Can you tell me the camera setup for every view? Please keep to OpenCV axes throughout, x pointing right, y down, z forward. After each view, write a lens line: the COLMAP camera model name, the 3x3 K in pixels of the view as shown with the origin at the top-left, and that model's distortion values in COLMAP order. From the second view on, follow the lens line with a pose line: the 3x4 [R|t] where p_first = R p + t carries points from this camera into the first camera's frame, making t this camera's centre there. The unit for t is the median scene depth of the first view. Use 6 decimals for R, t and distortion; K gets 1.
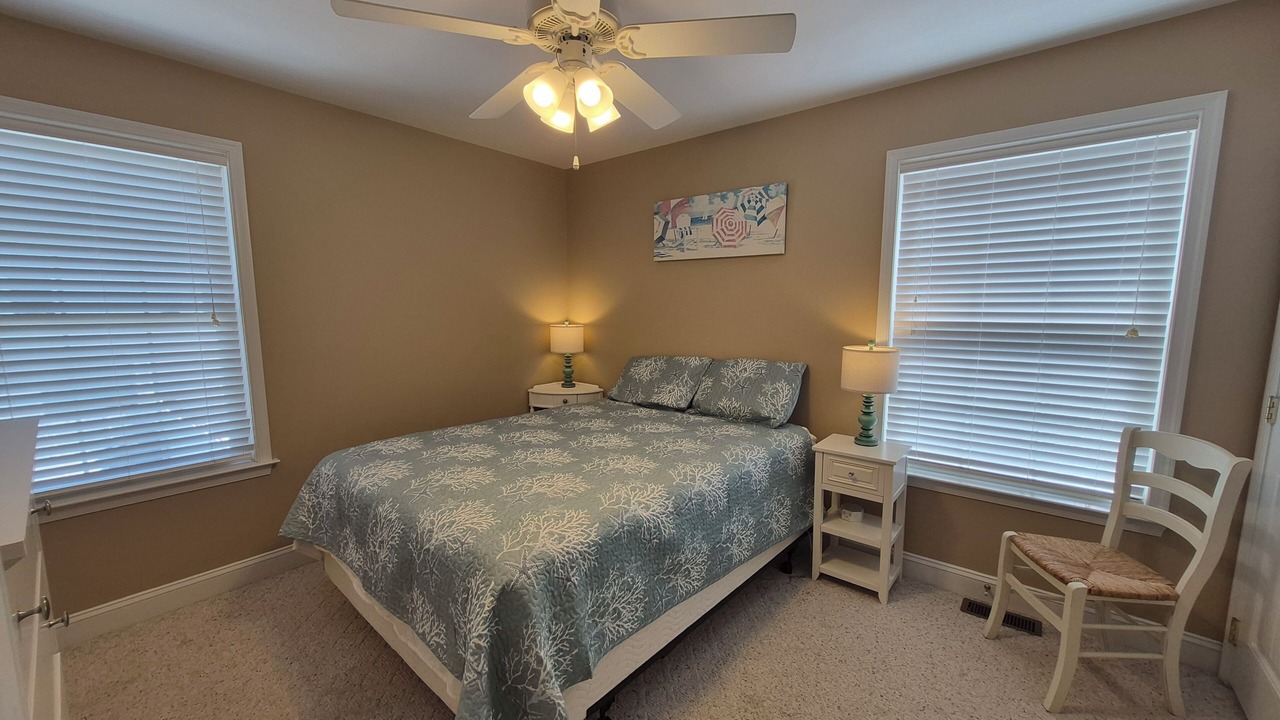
lens RADIAL K [[497.4, 0, 637.1], [0, 497.4, 372.0], [0, 0, 1]] dist [0.003092, -0.002307]
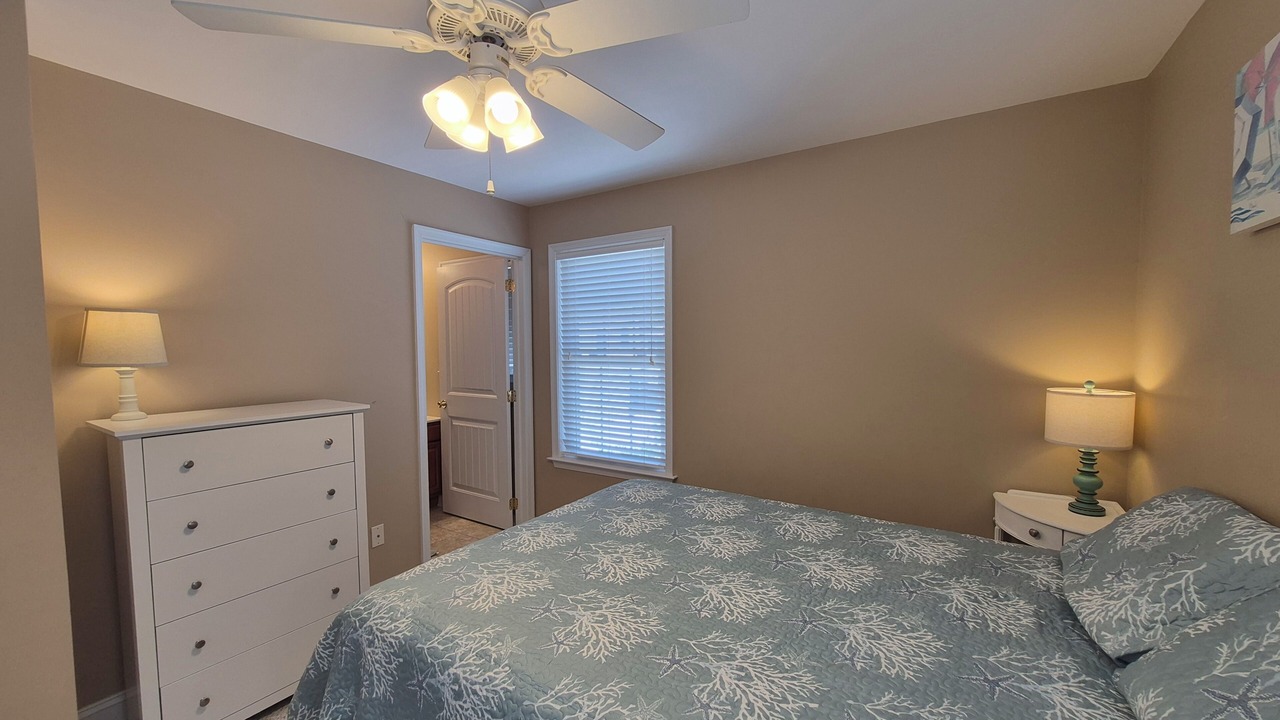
lens RADIAL K [[497.4, 0, 637.1], [0, 497.4, 372.0], [0, 0, 1]] dist [0.003092, -0.002307]
pose [[0.122629, 0.061797, -0.990527, 0.429047], [-0.112196, 0.992525, 0.048032, -0.120663], [0.986090, 0.105243, 0.128645, 0.690515]]
